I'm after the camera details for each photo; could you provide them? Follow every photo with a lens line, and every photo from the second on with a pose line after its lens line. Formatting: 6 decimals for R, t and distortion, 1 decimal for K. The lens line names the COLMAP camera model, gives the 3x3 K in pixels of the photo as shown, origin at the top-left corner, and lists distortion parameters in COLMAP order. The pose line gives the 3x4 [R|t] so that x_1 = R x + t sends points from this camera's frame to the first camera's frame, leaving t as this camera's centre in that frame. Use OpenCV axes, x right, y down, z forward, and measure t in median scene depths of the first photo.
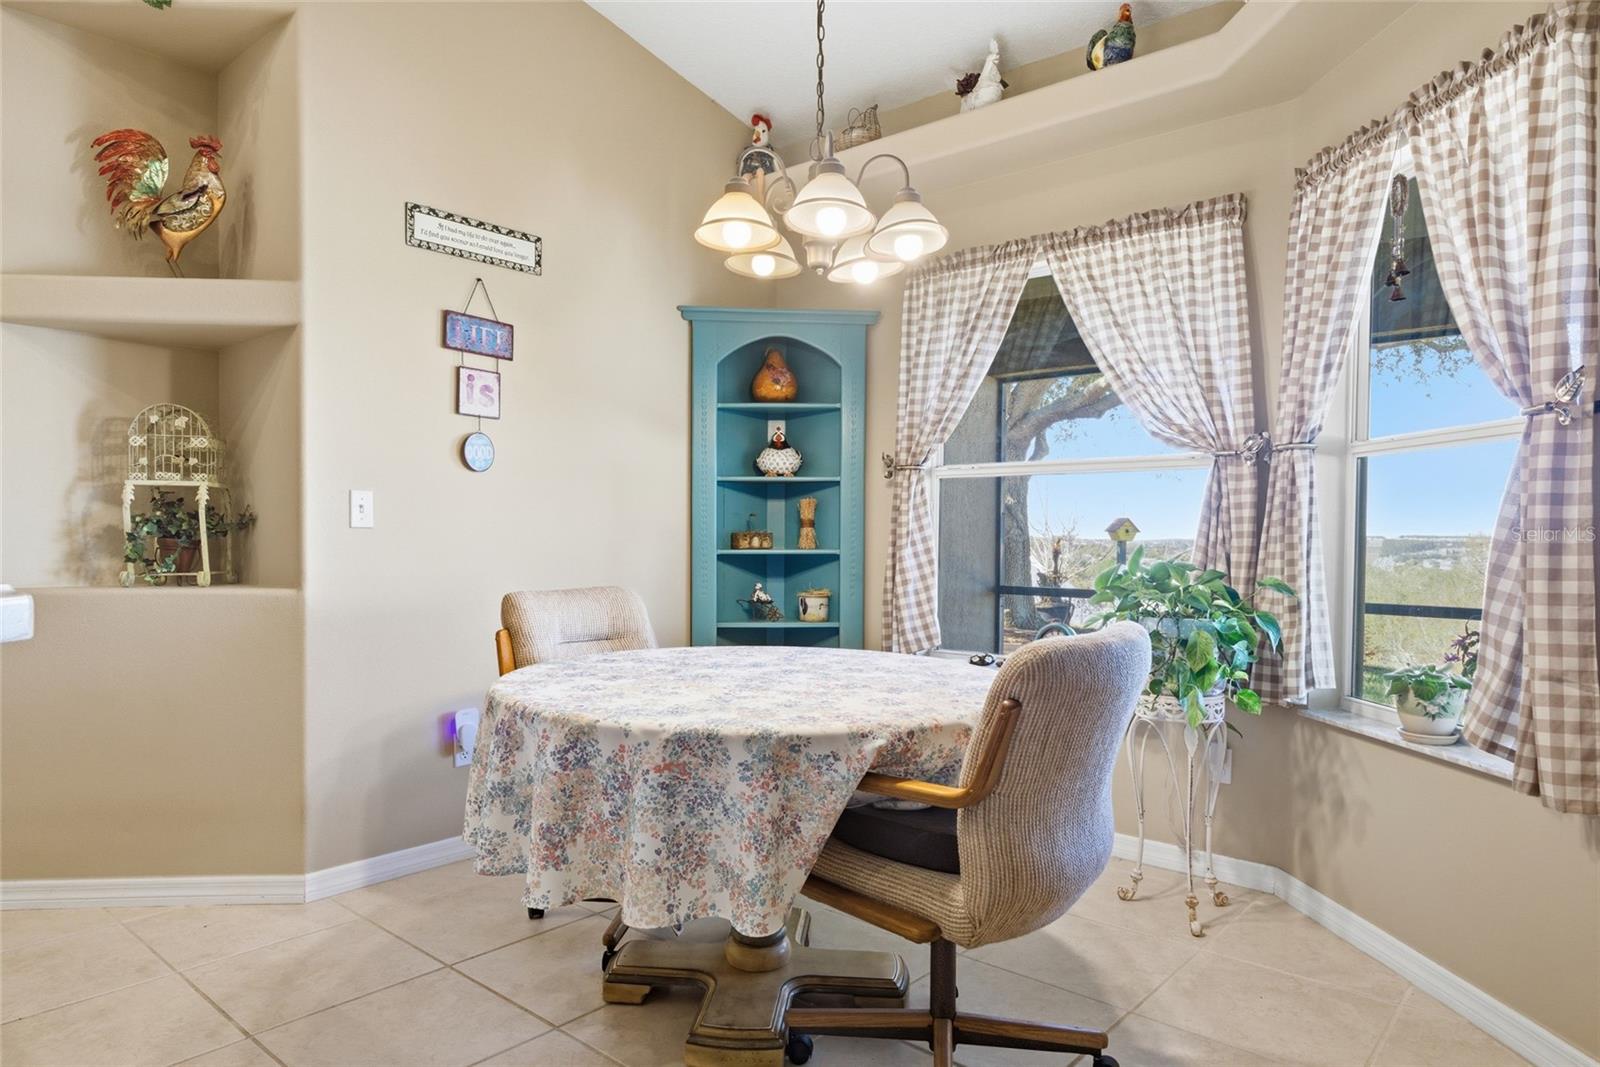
lens RADIAL K [[981.9, 0, 807.7], [0, 981.9, 540.5], [0, 0, 1]] dist [-0.013751, 0.012160]
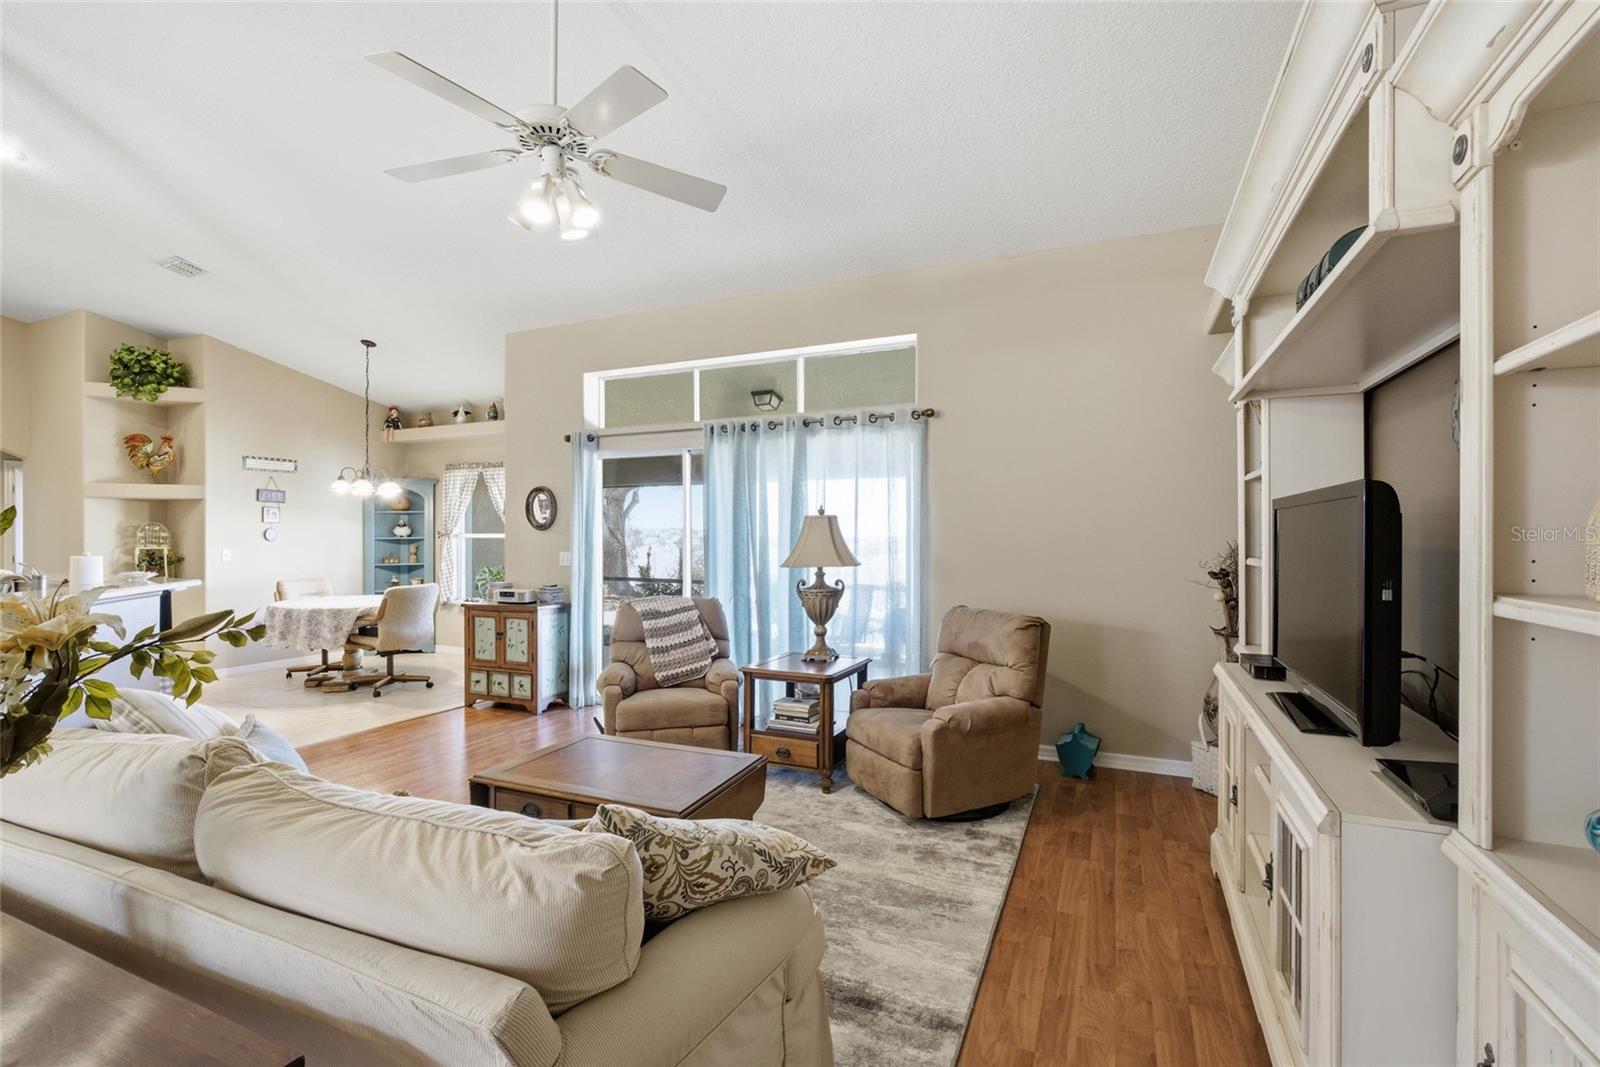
lens RADIAL K [[689.9, 0, 792.1], [0, 689.9, 530.2], [0, 0, 1]] dist [-0.015795, 0.004603]
pose [[0.957366, -0.004047, 0.288848, 0.634262], [0.008279, 0.999876, -0.013429, -0.067349], [-0.288758, 0.015248, 0.957281, -1.588953]]
